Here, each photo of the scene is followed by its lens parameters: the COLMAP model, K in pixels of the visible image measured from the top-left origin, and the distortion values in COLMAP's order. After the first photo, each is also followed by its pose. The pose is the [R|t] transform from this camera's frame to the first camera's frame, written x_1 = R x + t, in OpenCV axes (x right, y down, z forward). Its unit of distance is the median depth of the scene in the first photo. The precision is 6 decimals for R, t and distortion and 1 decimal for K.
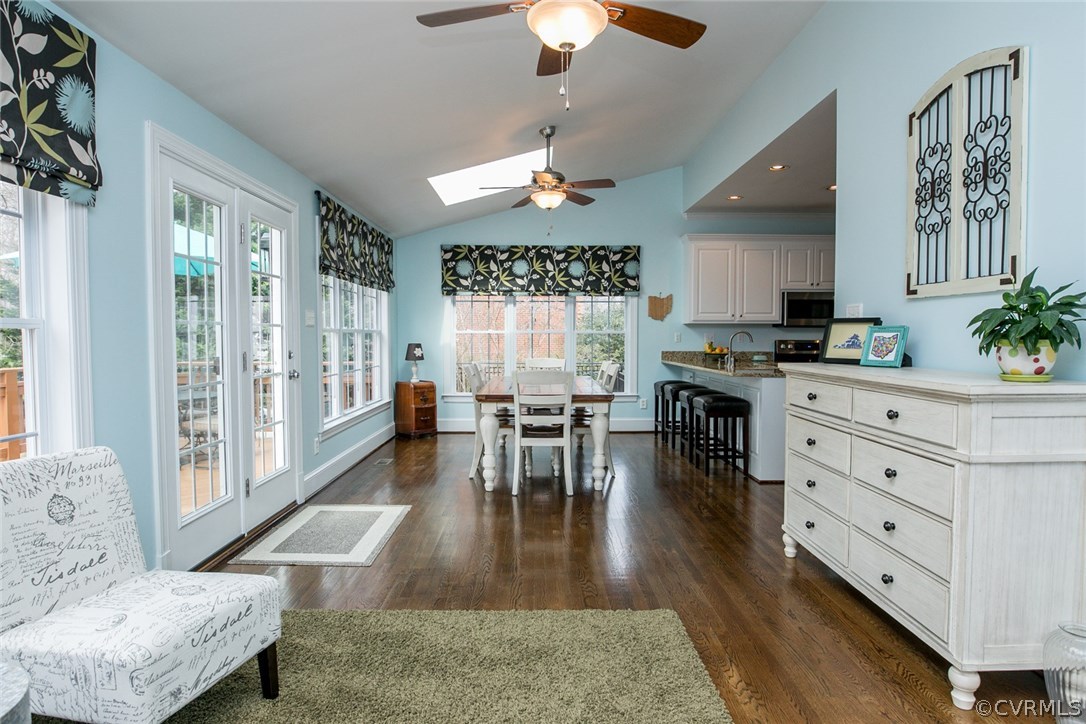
lens RADIAL K [[622.4, 0, 541.7], [0, 622.4, 359.0], [0, 0, 1]] dist [-0.026731, 0.004167]
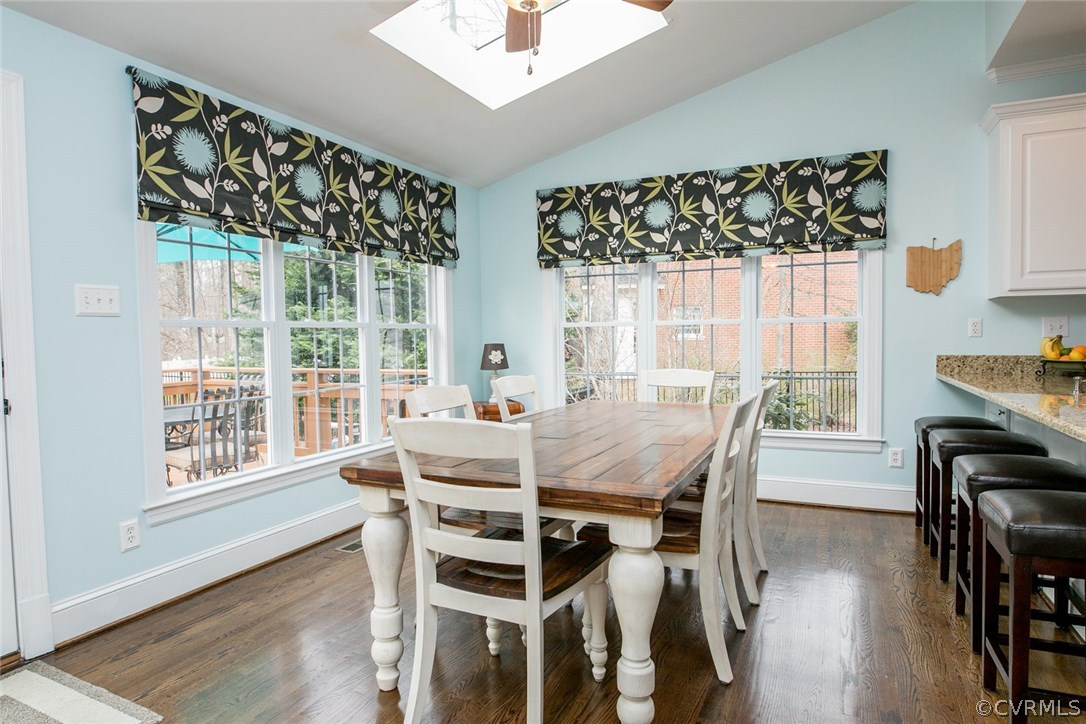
lens RADIAL K [[622.4, 0, 545.4], [0, 622.4, 358.8], [0, 0, 1]] dist [-0.026731, 0.004167]
pose [[0.900802, 0.002795, -0.434222, 0.125784], [-0.002141, 0.999996, 0.001996, -0.010305], [0.434225, -0.000868, 0.900804, 0.421783]]
